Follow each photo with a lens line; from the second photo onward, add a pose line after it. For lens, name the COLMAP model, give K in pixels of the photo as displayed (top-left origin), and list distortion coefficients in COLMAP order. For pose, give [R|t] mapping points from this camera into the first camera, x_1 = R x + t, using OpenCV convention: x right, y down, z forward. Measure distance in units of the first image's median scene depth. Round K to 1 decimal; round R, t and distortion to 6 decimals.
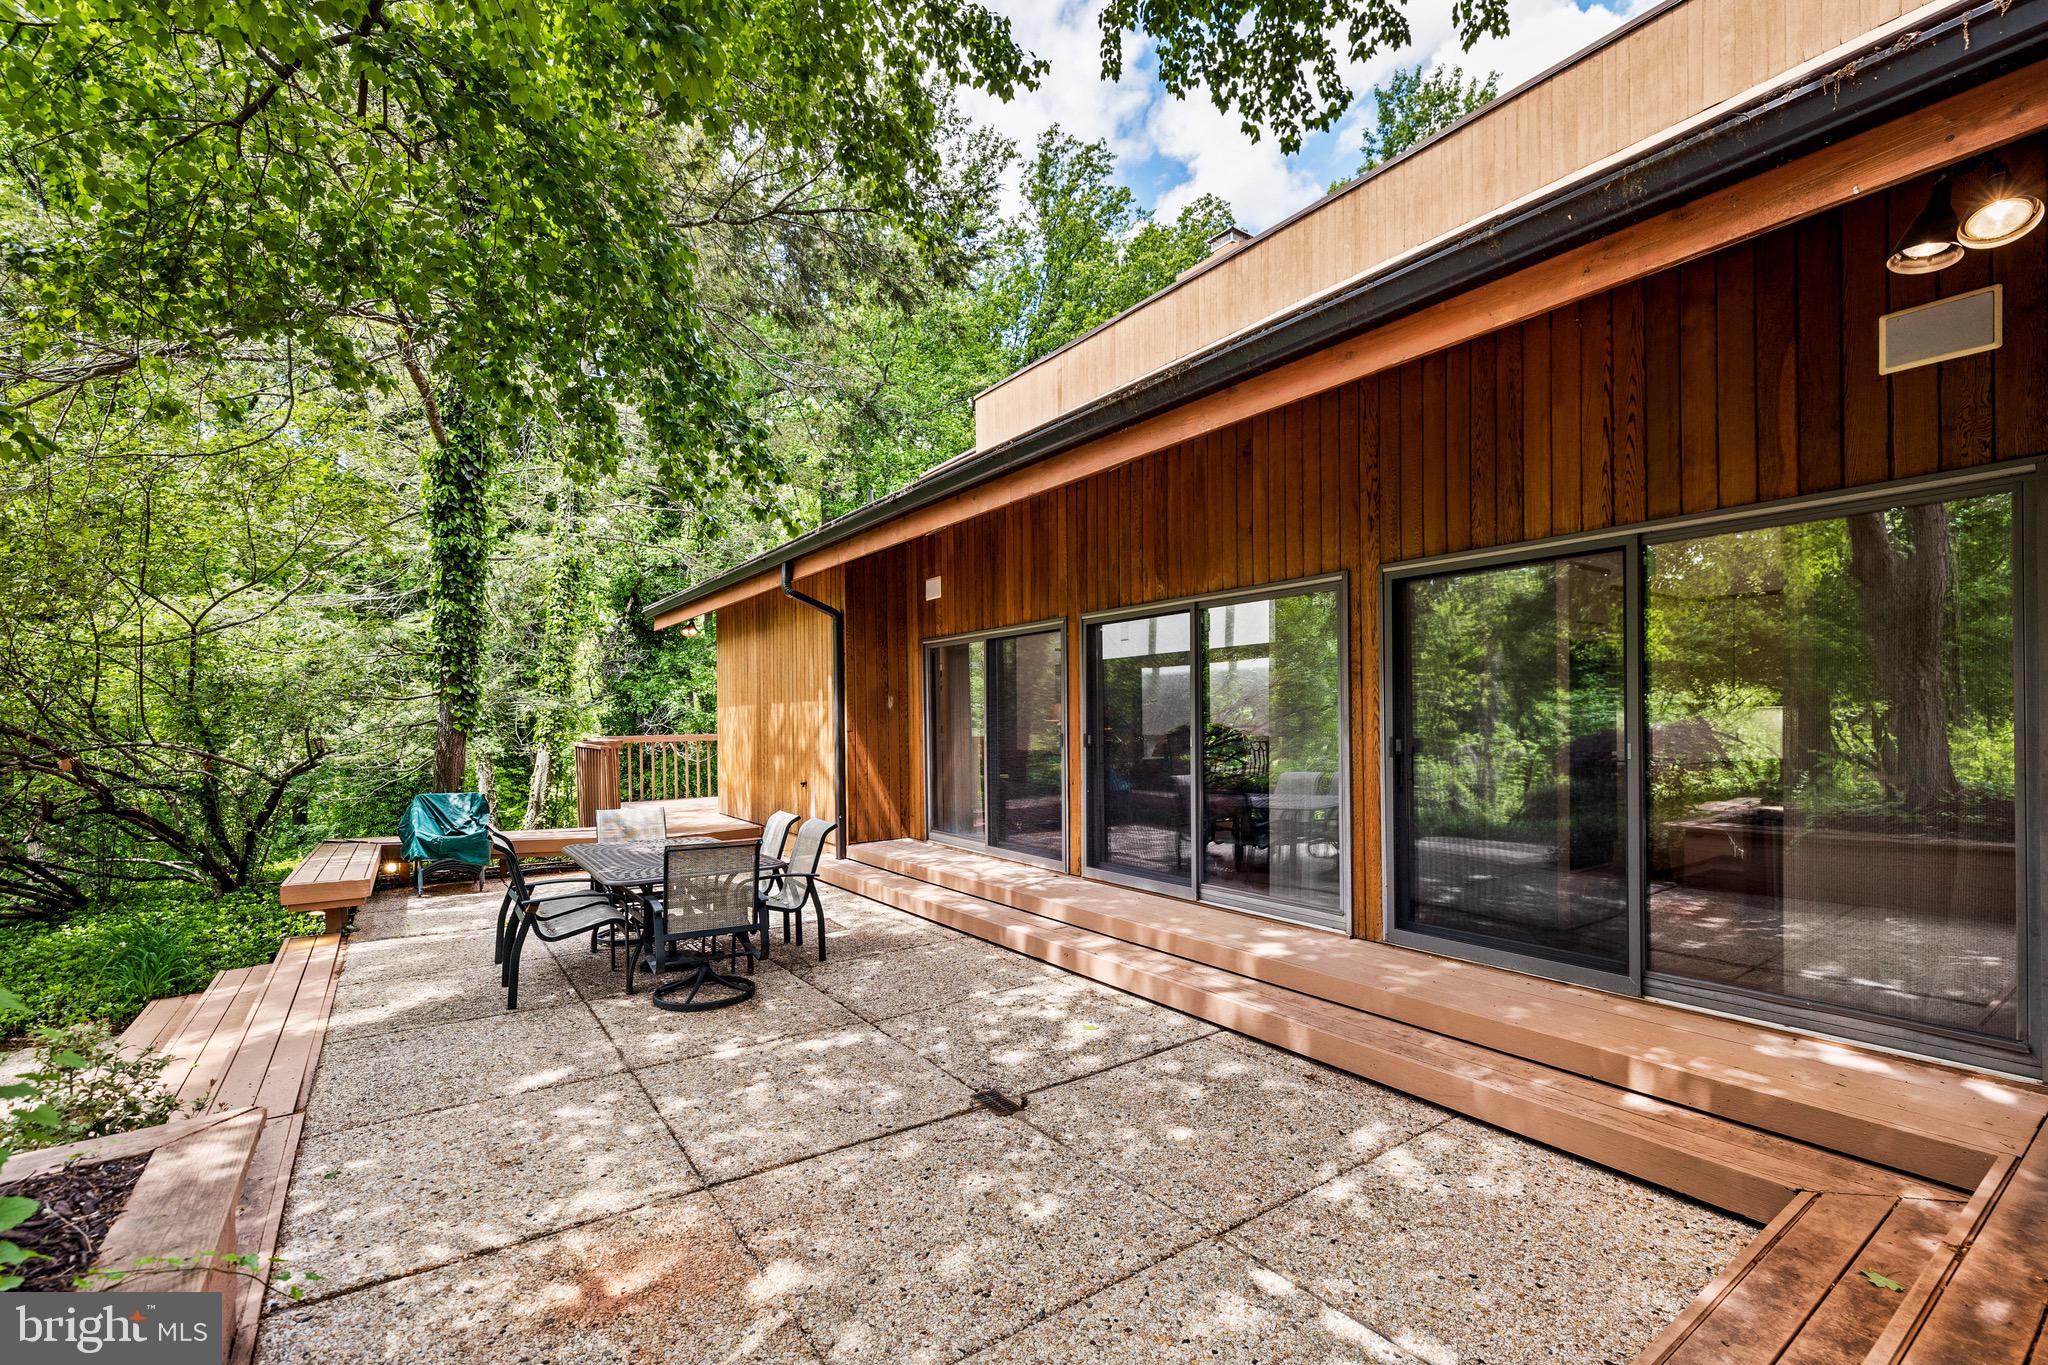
lens RADIAL K [[886.9, 0, 1000.2], [0, 886.9, 734.8], [0, 0, 1]] dist [0.011835, 0.000105]
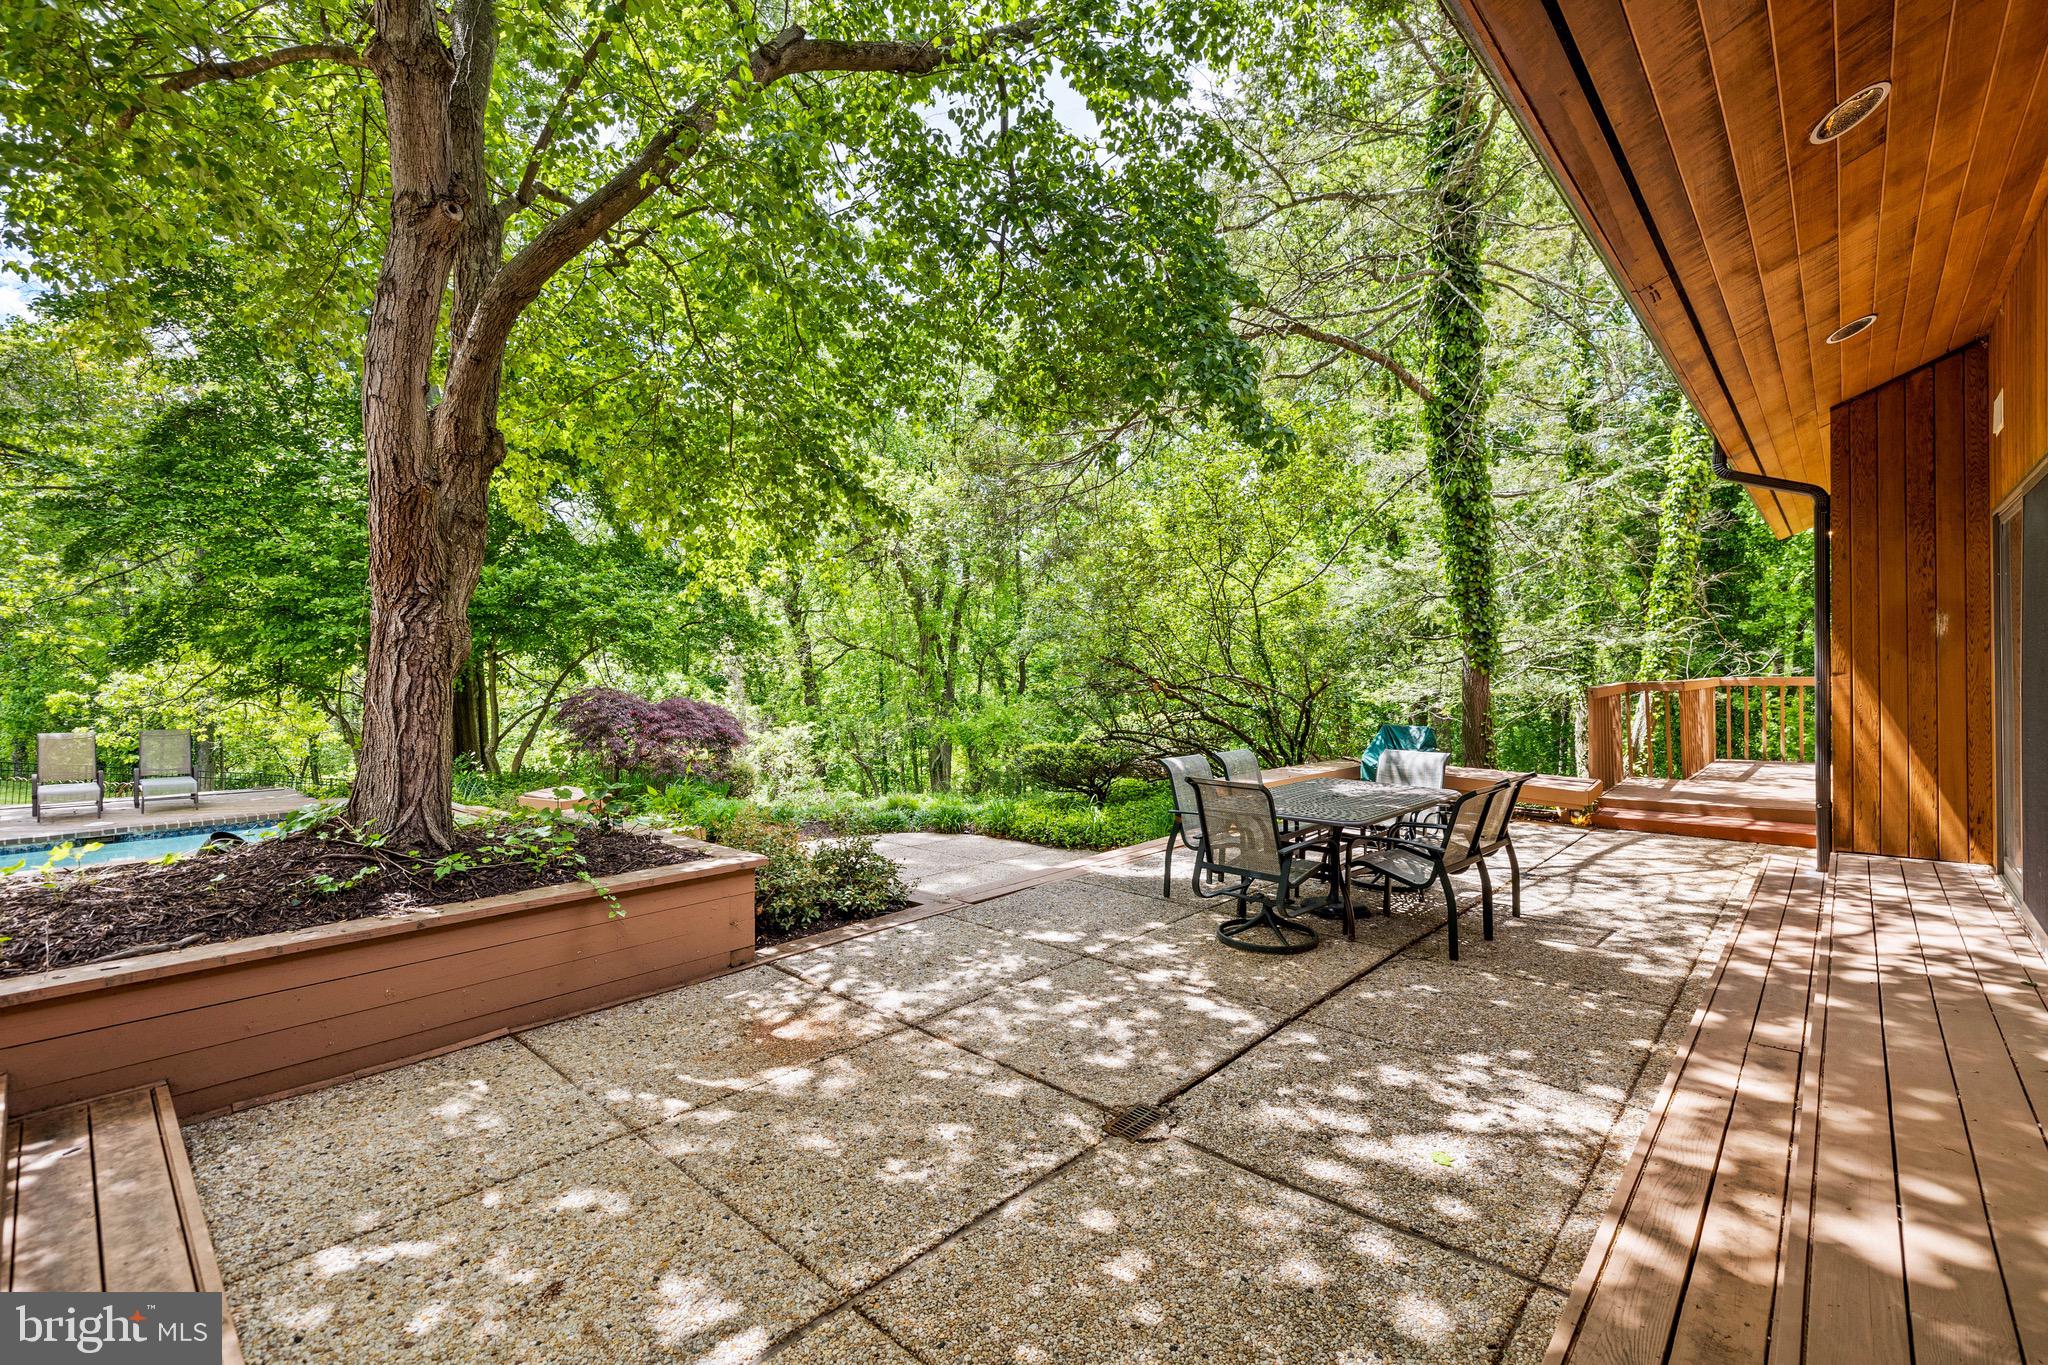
lens RADIAL K [[870.5, 0, 1022.5], [0, 870.5, 692.5], [0, 0, 1]] dist [0.002324, 0.000124]
pose [[0.241019, 0.035806, -0.969860, 0.748682], [-0.009293, 0.999359, 0.034585, -0.015885], [0.970476, 0.000677, 0.241198, 0.696062]]
